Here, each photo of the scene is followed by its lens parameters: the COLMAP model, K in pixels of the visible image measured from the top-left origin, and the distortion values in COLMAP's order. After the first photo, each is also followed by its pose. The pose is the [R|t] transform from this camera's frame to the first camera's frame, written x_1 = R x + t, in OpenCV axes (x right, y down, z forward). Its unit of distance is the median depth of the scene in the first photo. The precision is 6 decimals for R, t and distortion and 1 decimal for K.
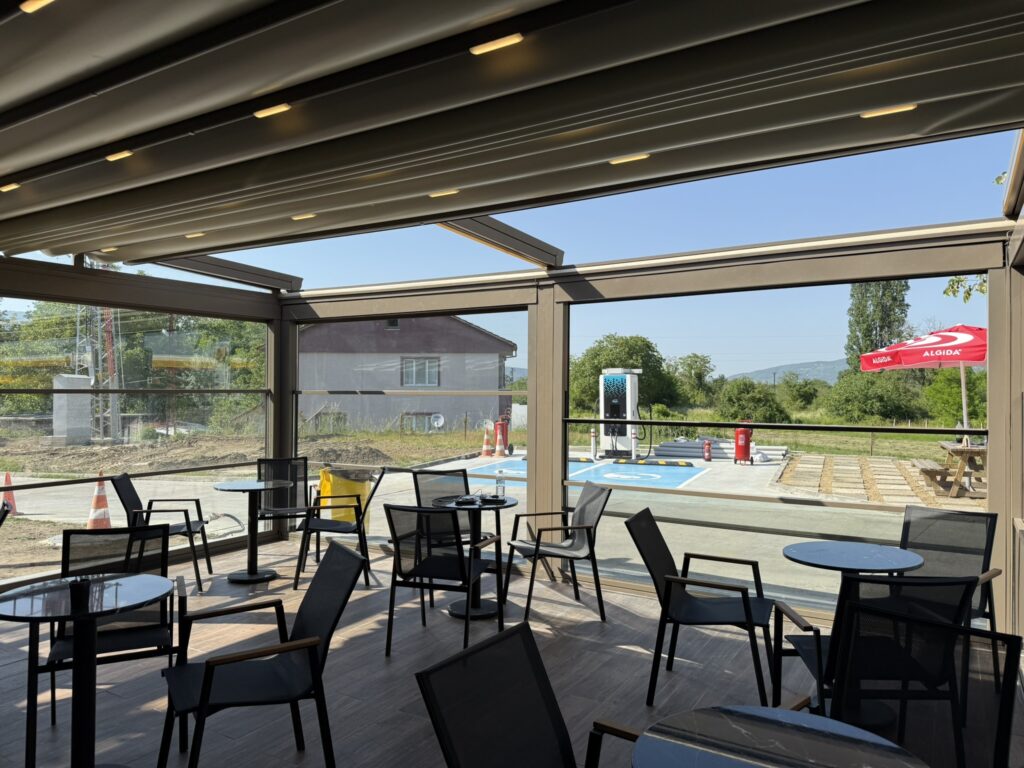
lens RADIAL K [[711.9, 0, 512.0], [0, 711.9, 384.0], [0, 0, 1]] dist [0.069797, -0.104122]
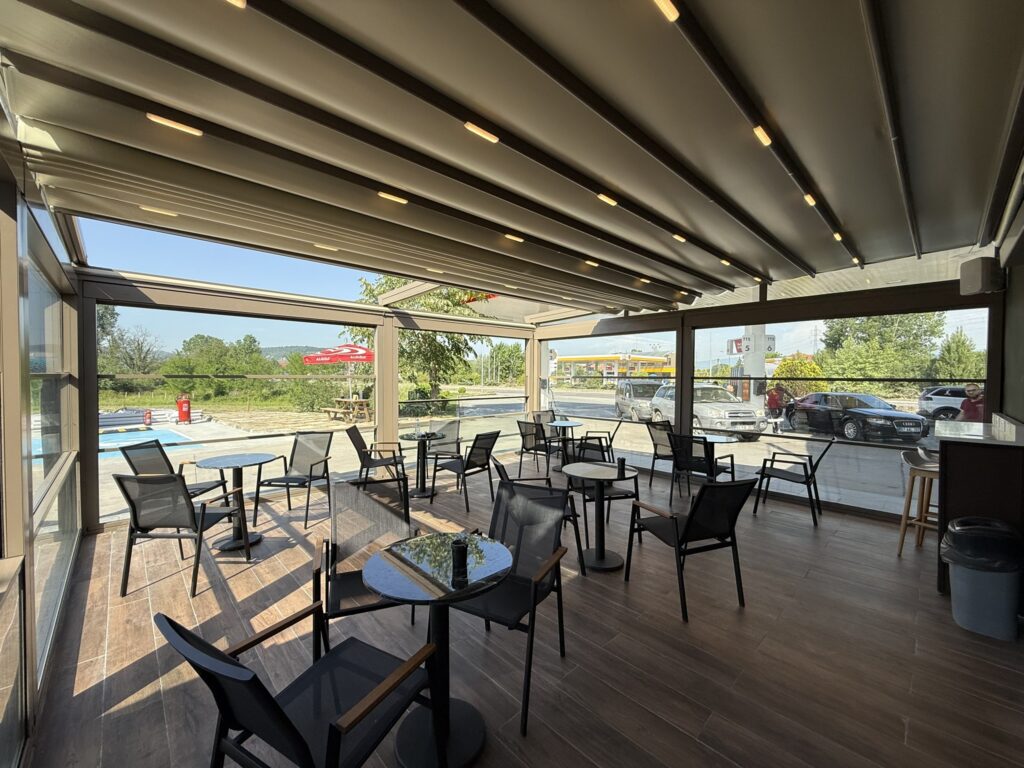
lens RADIAL K [[410.8, 0, 512.0], [0, 410.8, 384.0], [0, 0, 1]] dist [0.000226, 0.000009]
pose [[0.258075, -0.027481, 0.965734, -0.974293], [-0.005936, 0.999531, 0.030029, 0.004417], [-0.966107, -0.013482, 0.257791, 0.439404]]
